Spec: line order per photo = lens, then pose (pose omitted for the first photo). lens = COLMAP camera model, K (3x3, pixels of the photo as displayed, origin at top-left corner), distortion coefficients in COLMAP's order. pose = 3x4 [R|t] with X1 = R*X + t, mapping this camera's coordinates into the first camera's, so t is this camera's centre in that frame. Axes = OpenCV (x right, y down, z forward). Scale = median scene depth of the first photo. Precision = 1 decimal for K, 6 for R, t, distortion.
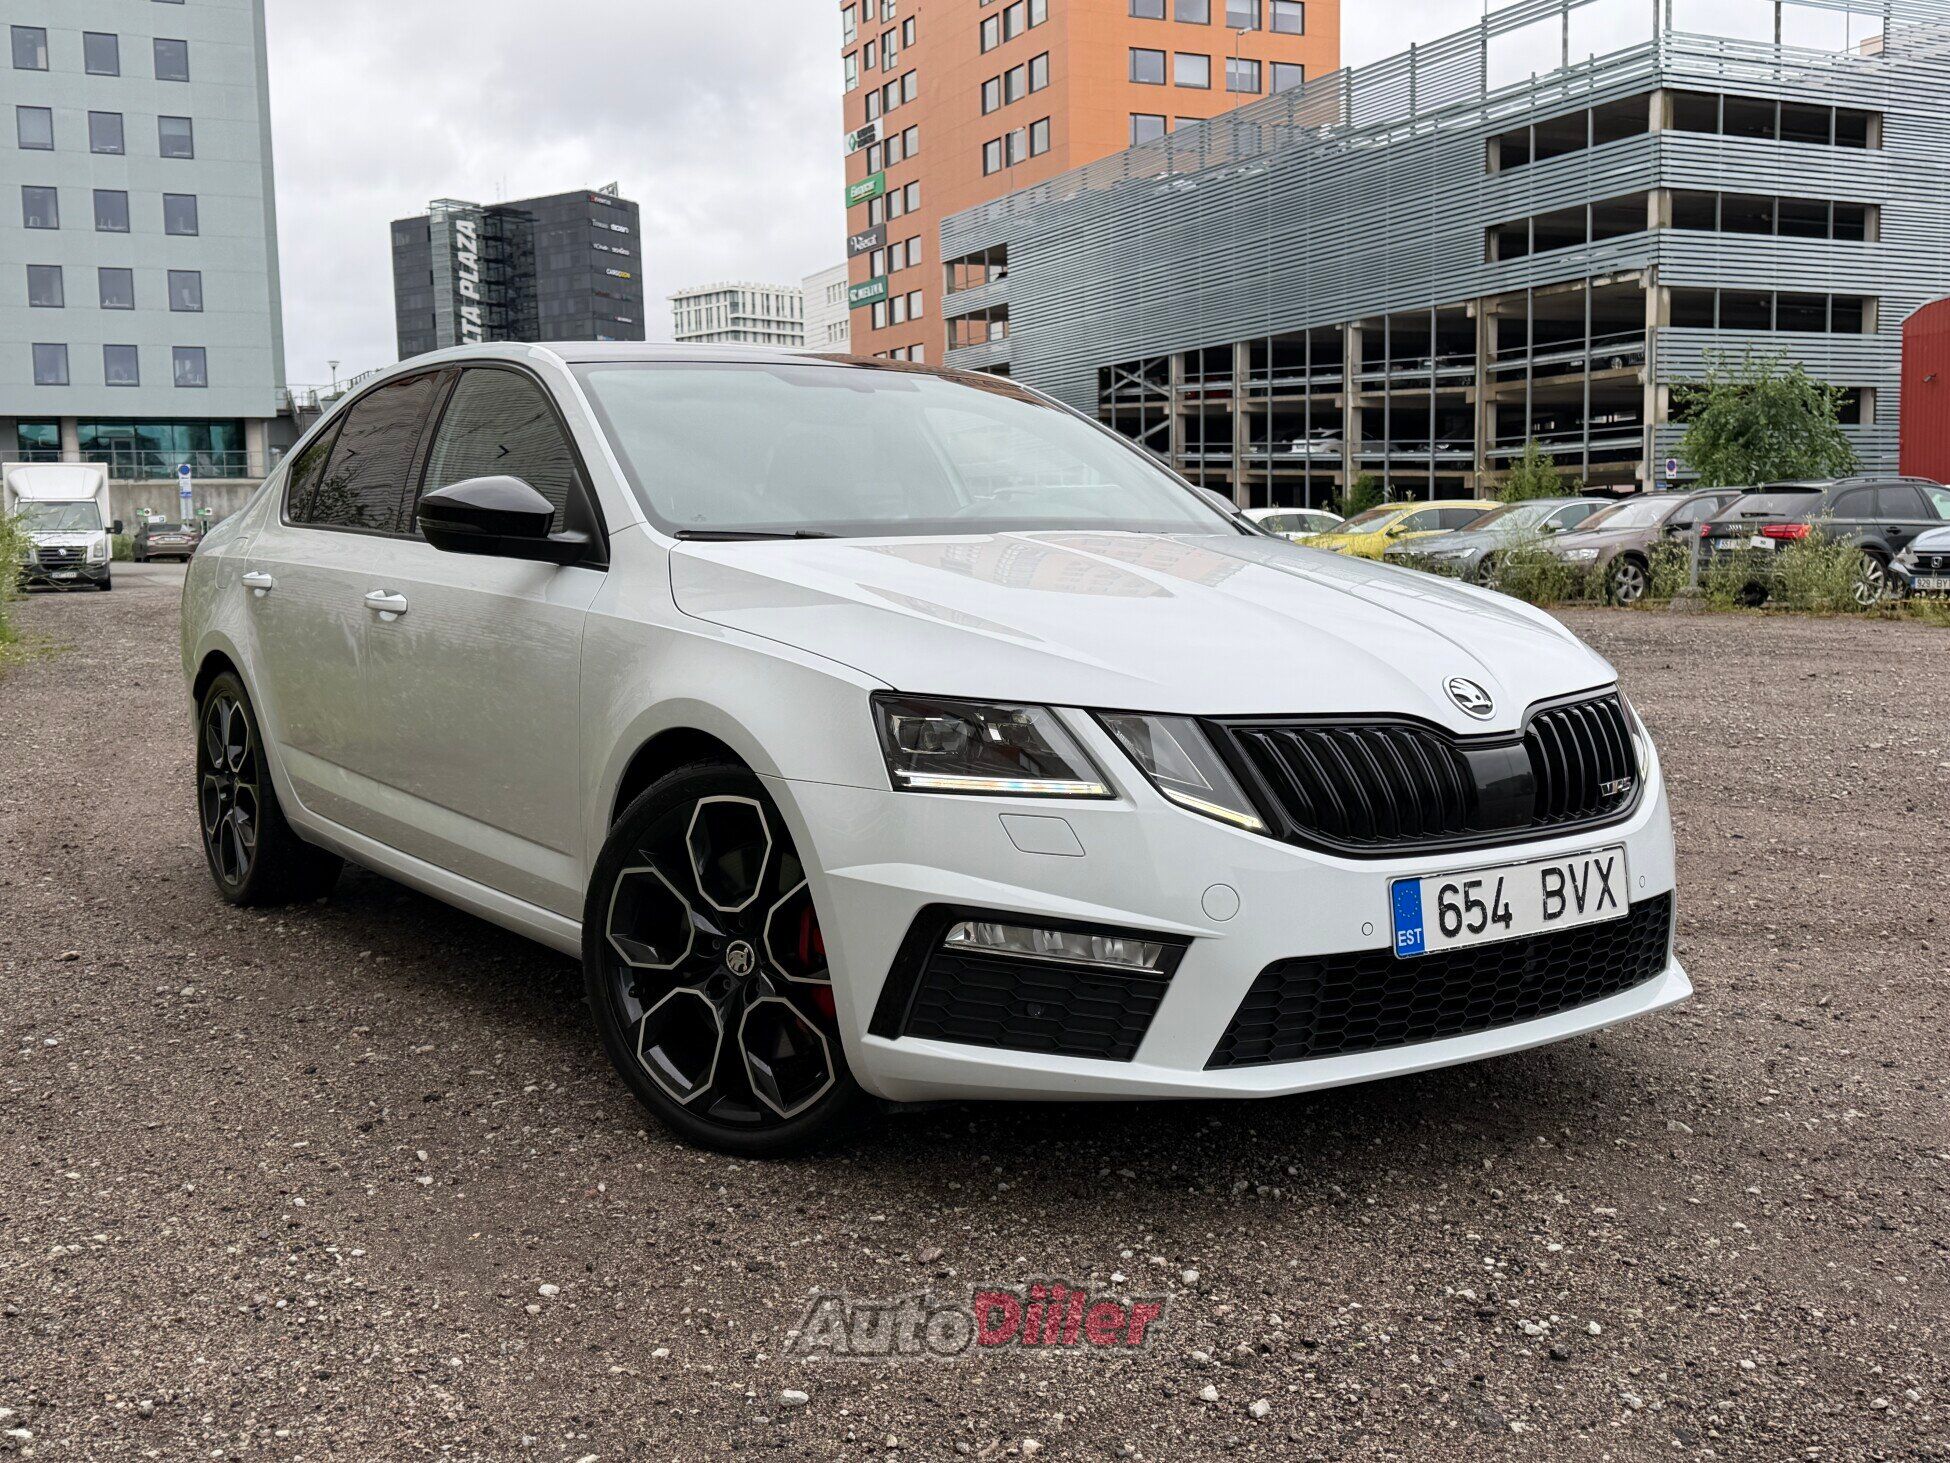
lens RADIAL K [[1983.6, 0, 948.9], [0, 1983.6, 798.8], [0, 0, 1]] dist [0.058677, 0.000000]
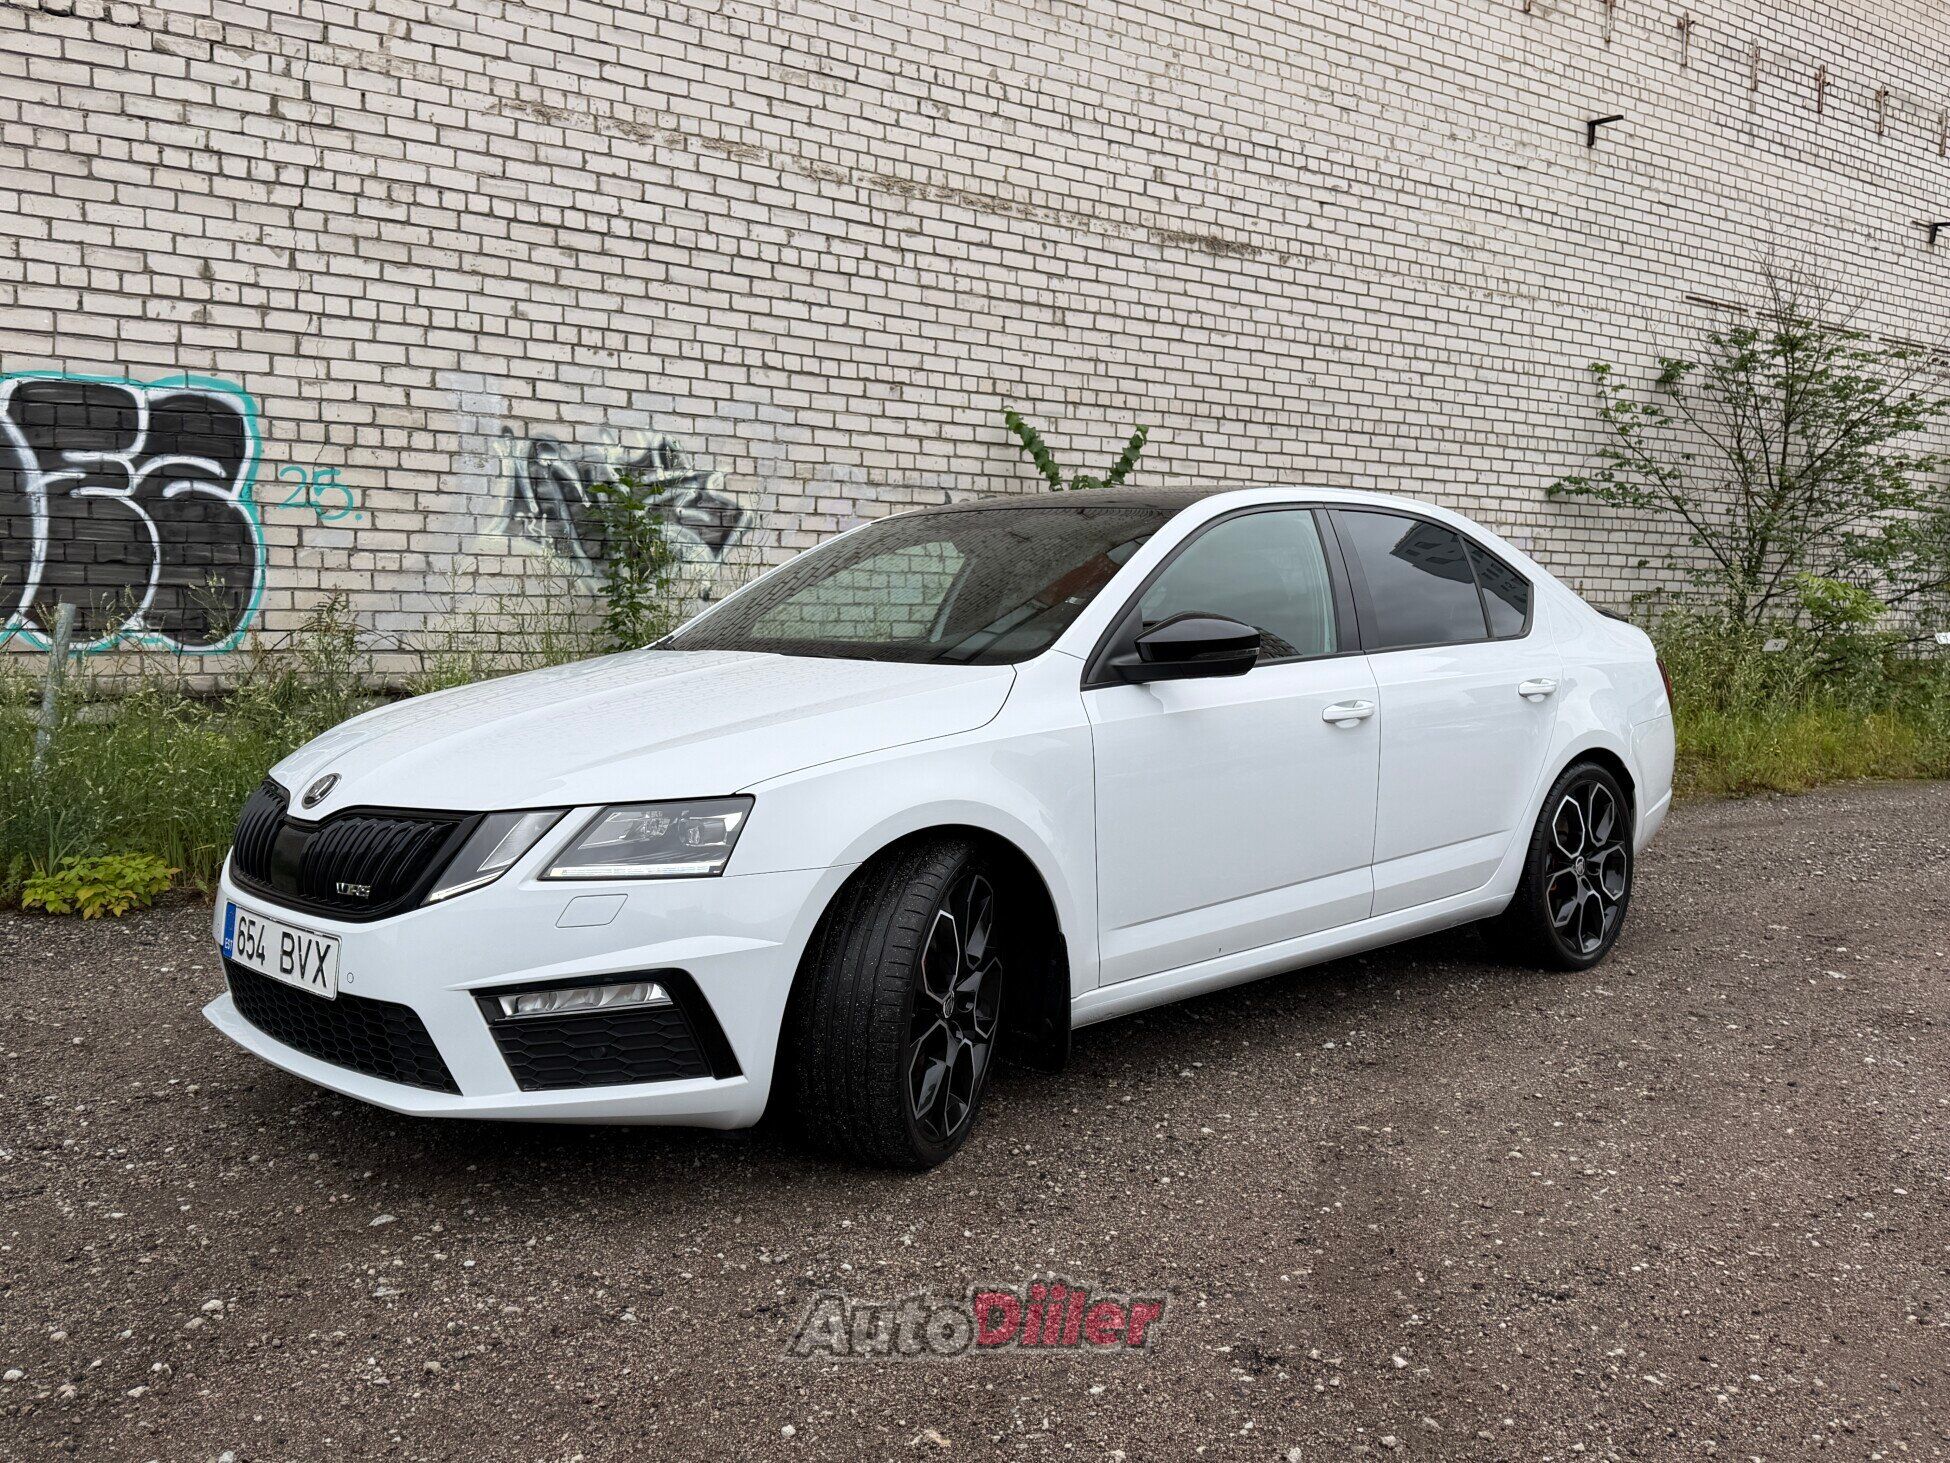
lens RADIAL K [[1742.3, 0, 966.8], [0, 1742.3, 721.0], [0, 0, 1]] dist [0.059302, -0.092585]
pose [[0.145436, 0.080385, -0.986097, 1.453631], [-0.138579, 0.988523, 0.060145, -0.224839], [0.979614, 0.127905, 0.154907, 1.235425]]
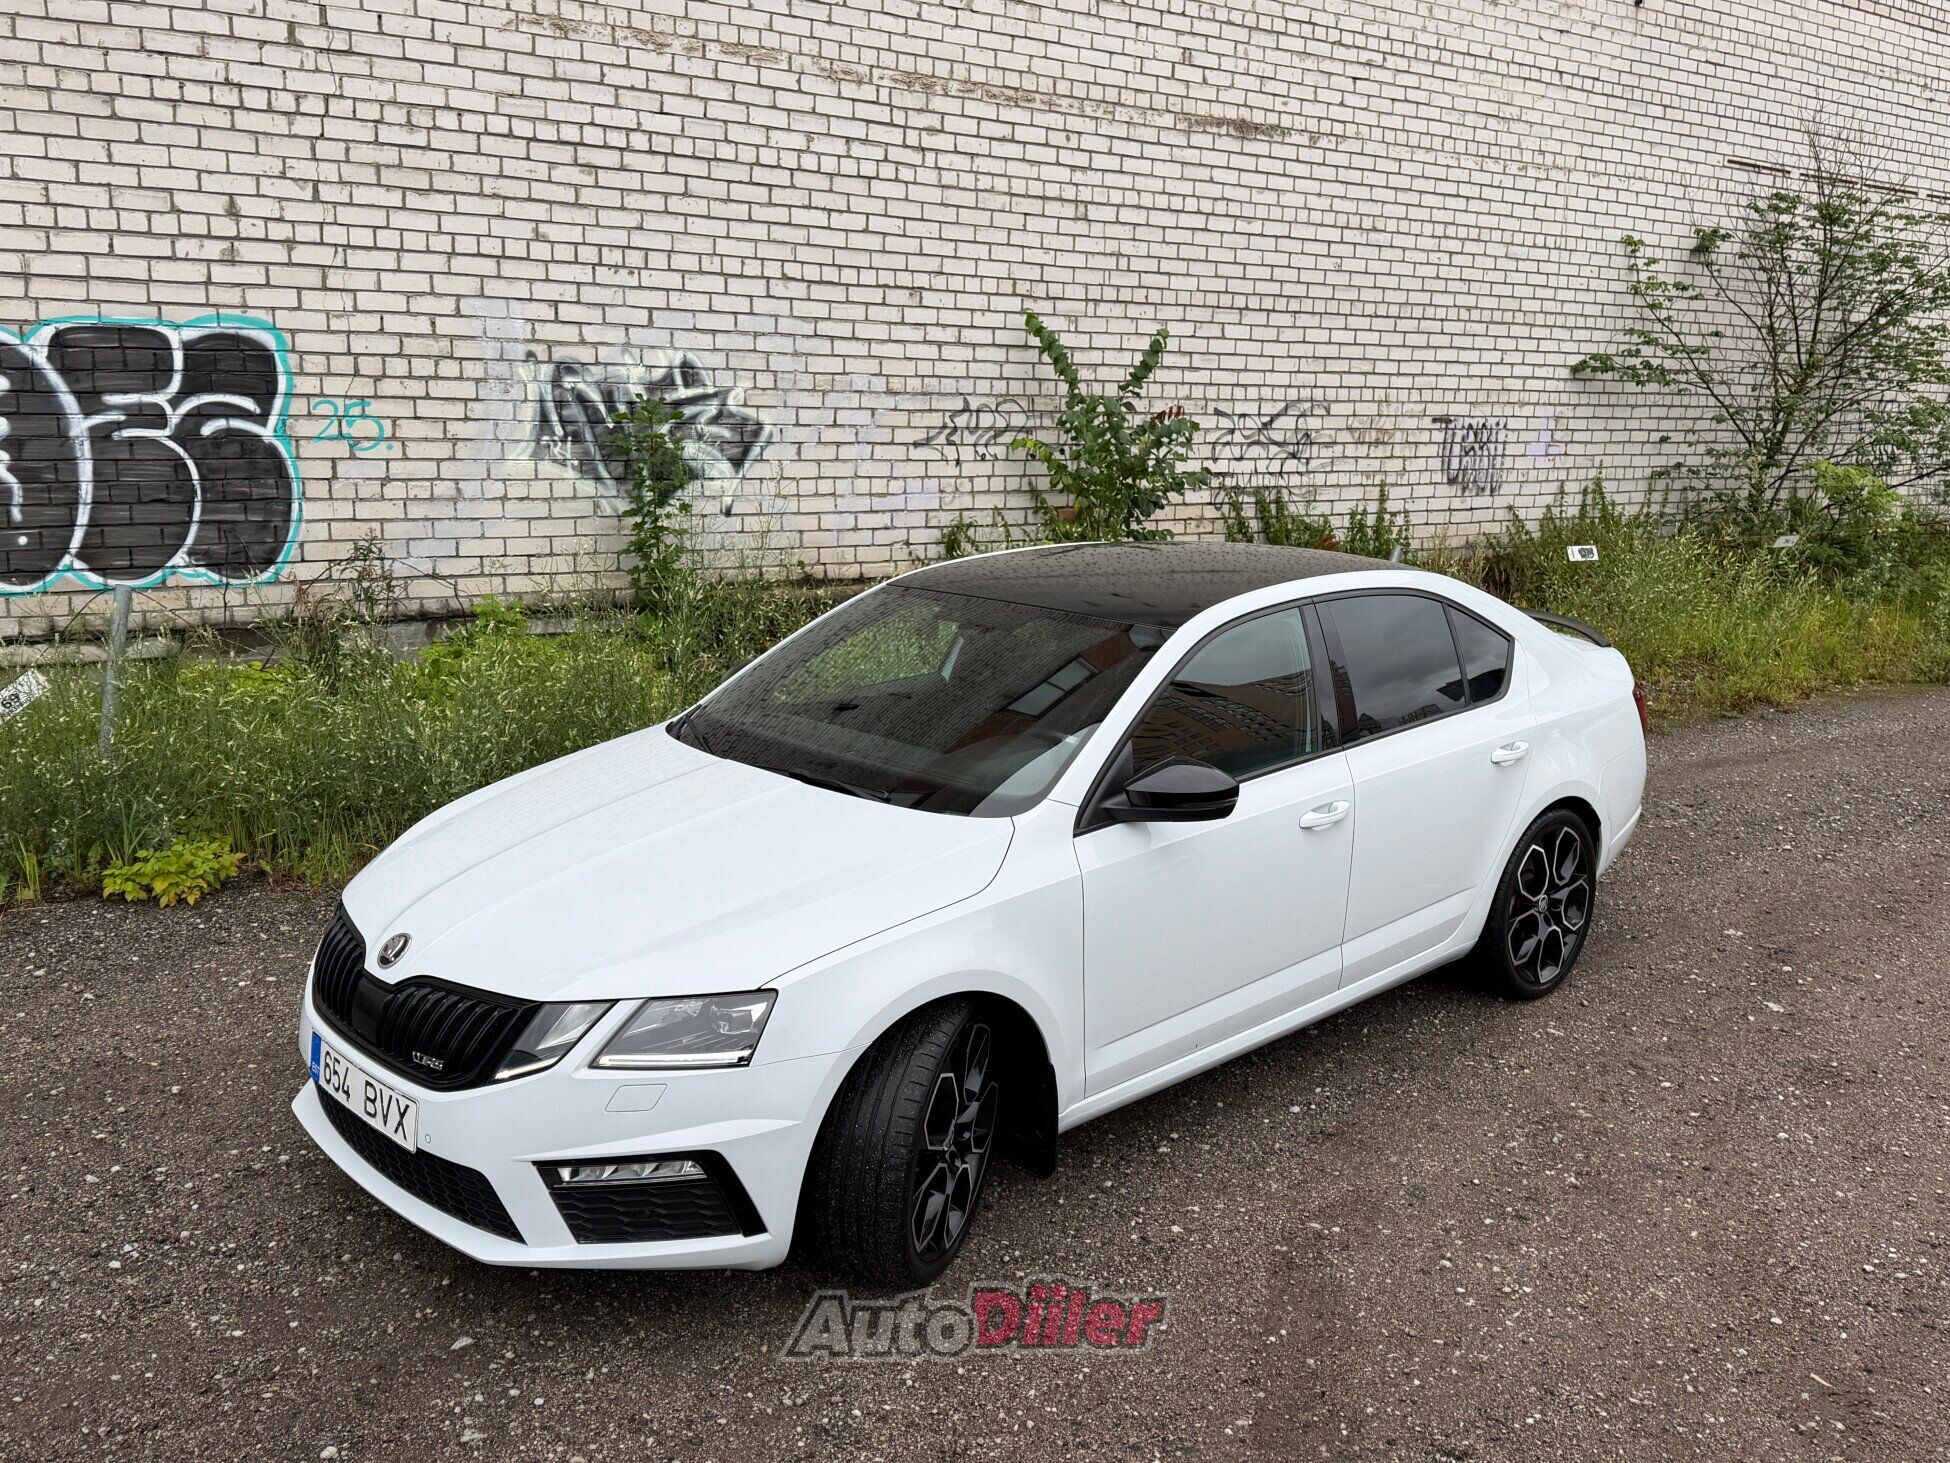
lens RADIAL K [[1742.3, 0, 958.1], [0, 1742.3, 746.2], [0, 0, 1]] dist [0.059302, -0.092585]
pose [[0.127201, 0.221834, -0.966752, 1.532630], [-0.148996, 0.967884, 0.202489, -0.522266], [0.980622, 0.118285, 0.156168, 1.193358]]
